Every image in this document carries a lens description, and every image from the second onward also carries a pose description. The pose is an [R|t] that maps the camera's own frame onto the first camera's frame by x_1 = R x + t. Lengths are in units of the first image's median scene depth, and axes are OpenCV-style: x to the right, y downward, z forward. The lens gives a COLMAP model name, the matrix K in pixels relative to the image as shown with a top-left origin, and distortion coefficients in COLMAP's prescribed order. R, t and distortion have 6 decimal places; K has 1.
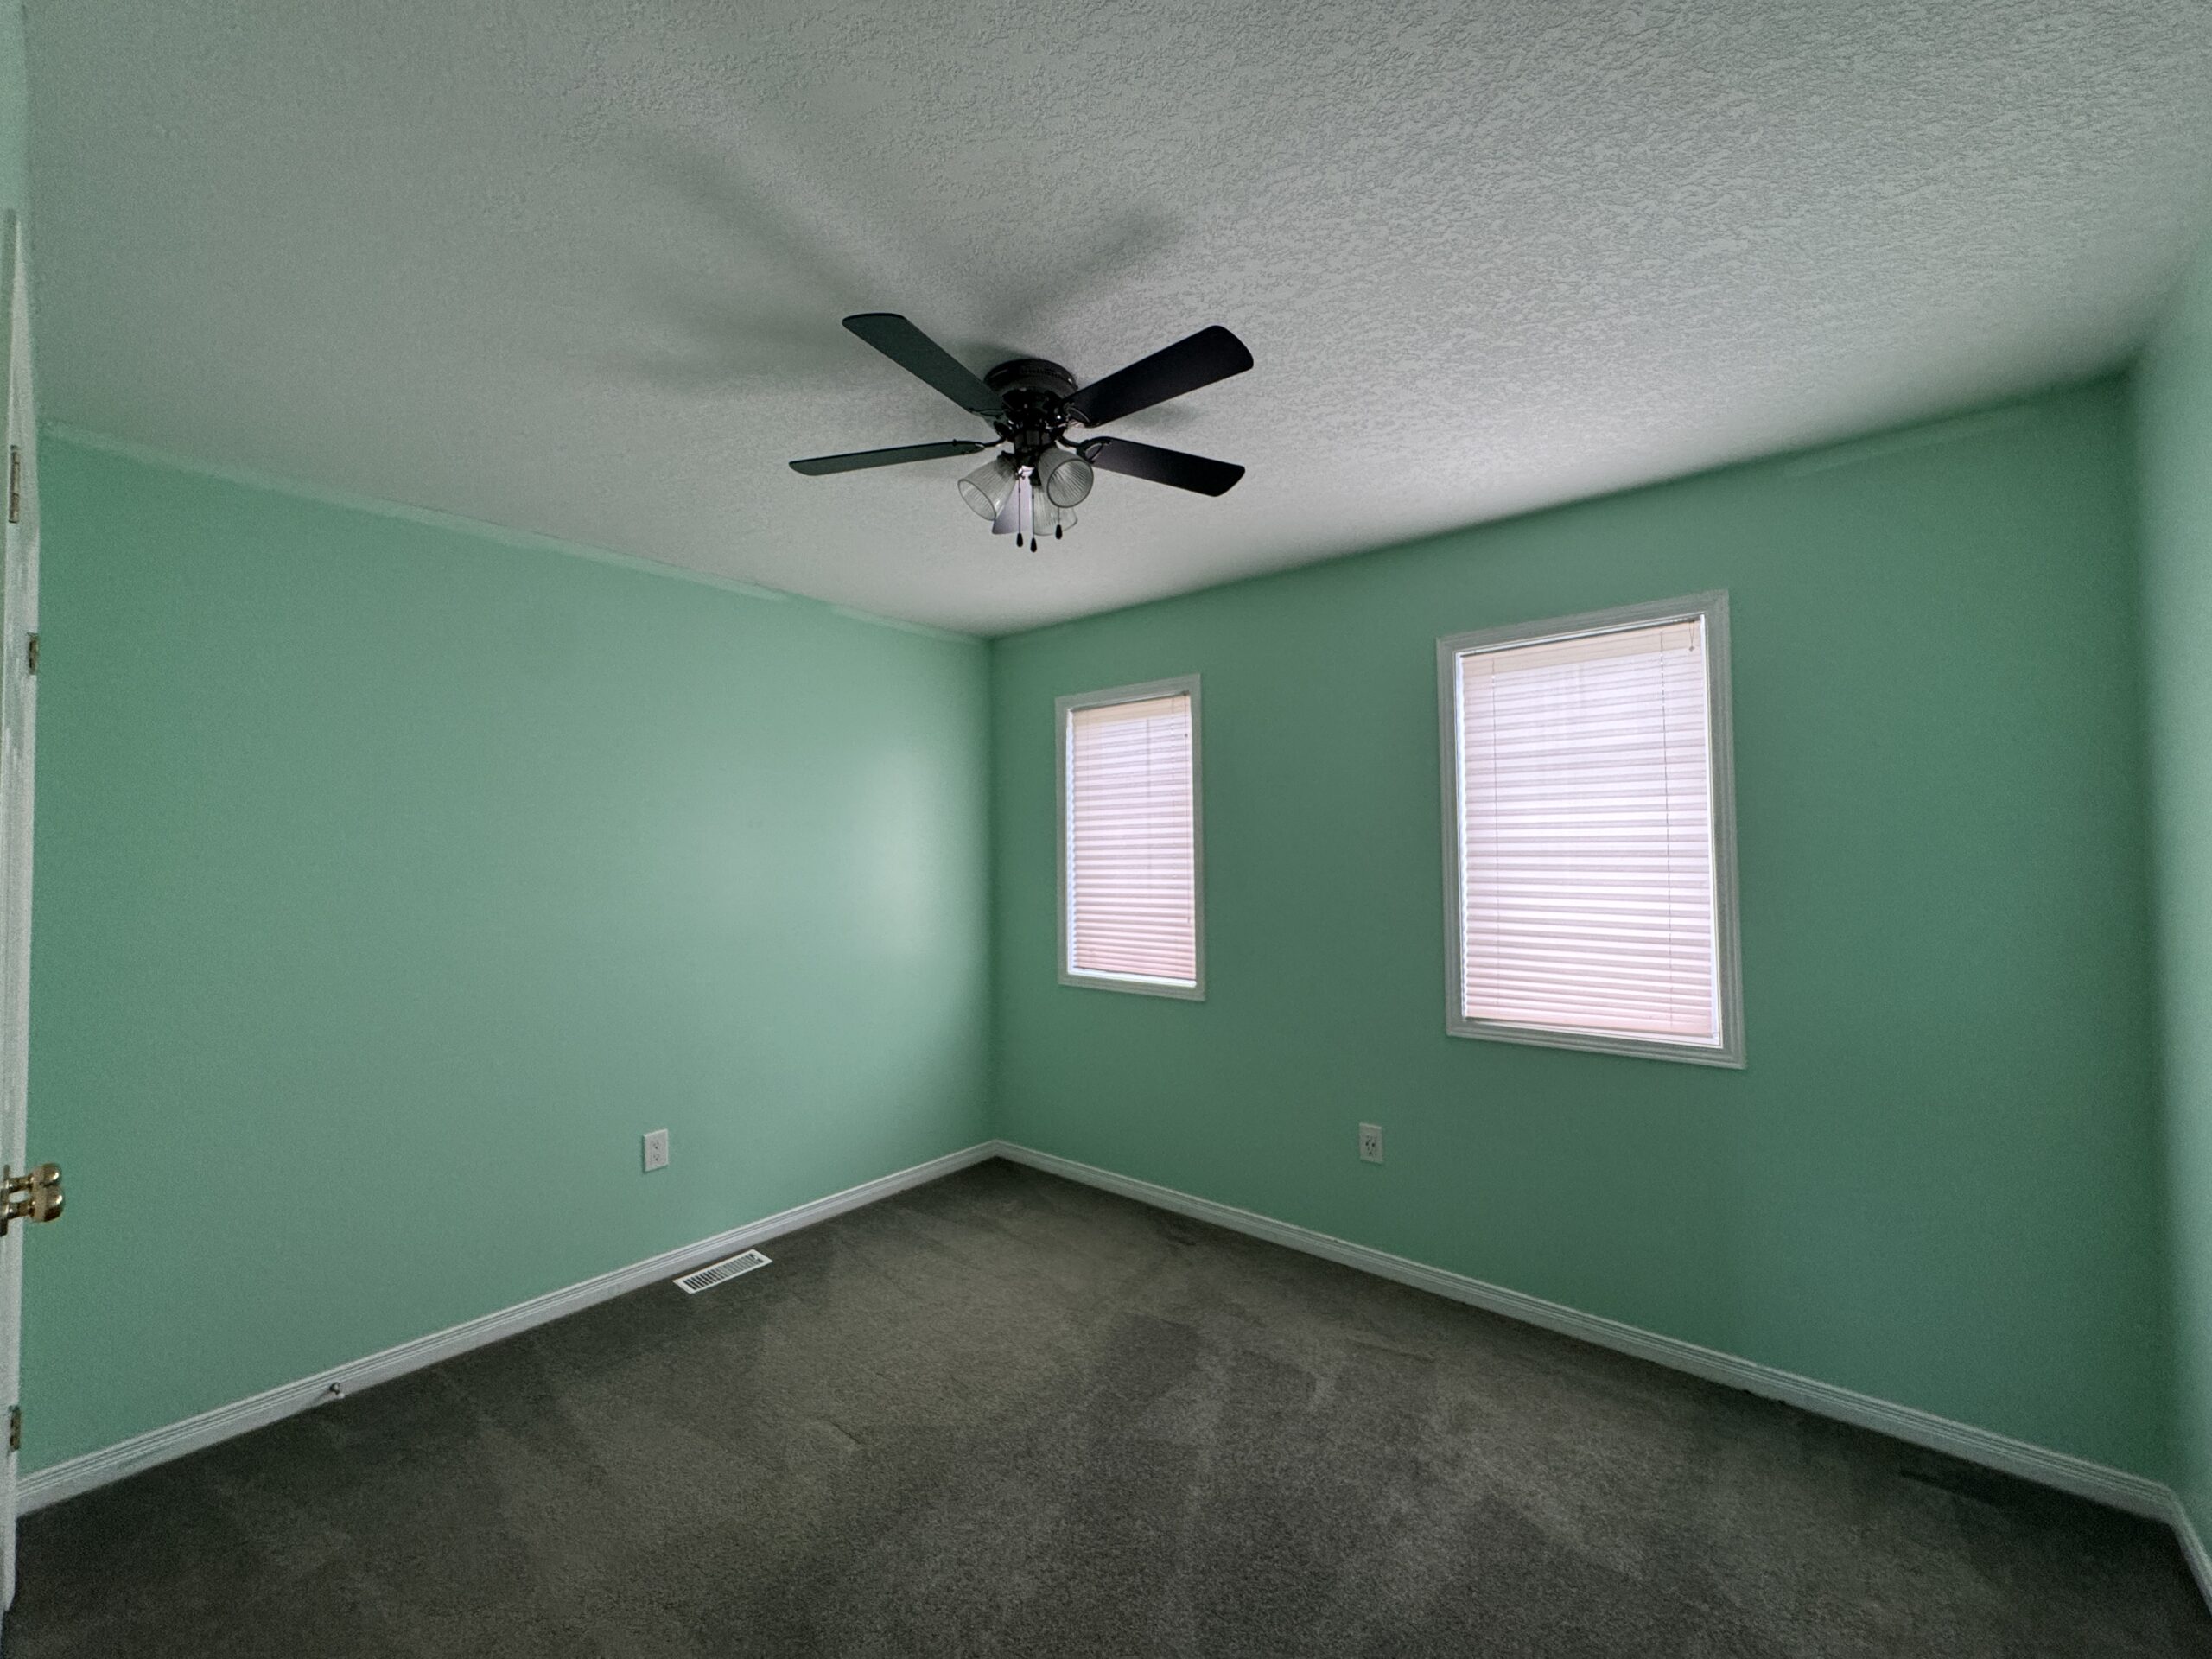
lens RADIAL K [[879.7, 0, 1115.2], [0, 879.7, 831.8], [0, 0, 1]] dist [0.000899, 0.000626]
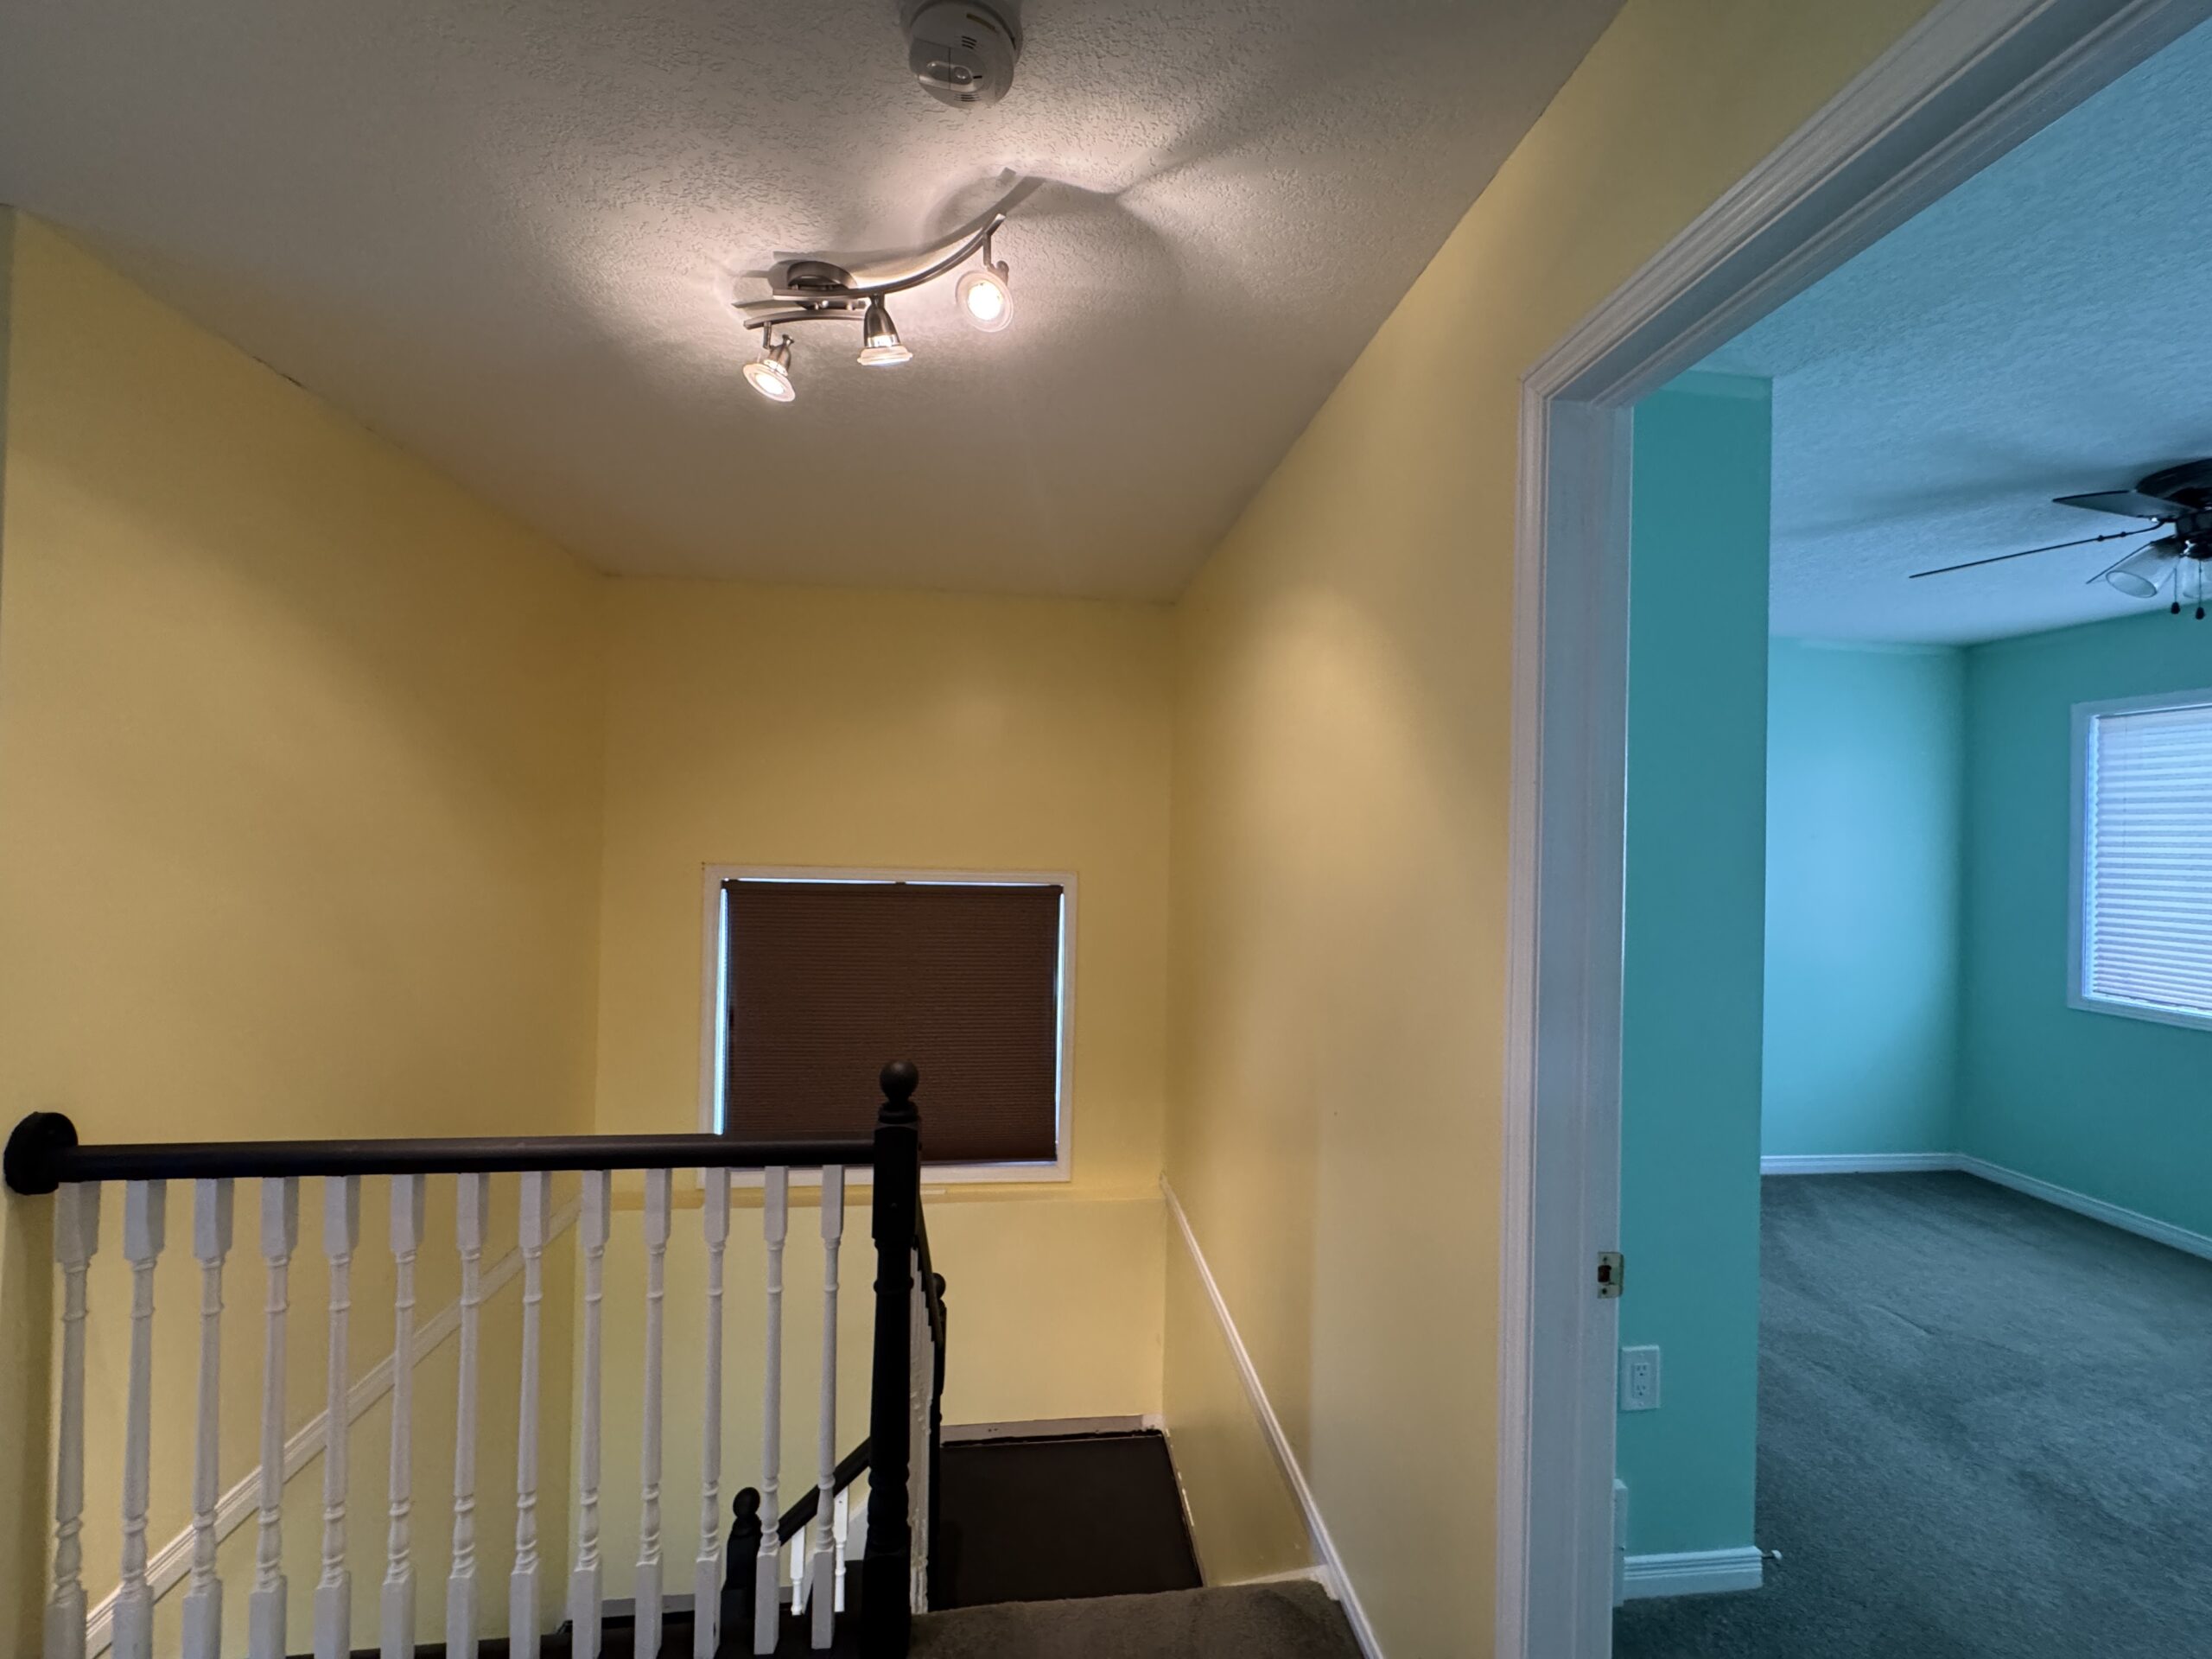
lens RADIAL K [[879.7, 0, 1097.1], [0, 879.7, 835.9], [0, 0, 1]] dist [0.000899, 0.000626]
pose [[0.714306, 0.023702, -0.699432, -0.176368], [-0.010801, 0.999681, 0.022846, -0.025916], [0.699750, -0.008765, 0.714334, -0.475662]]
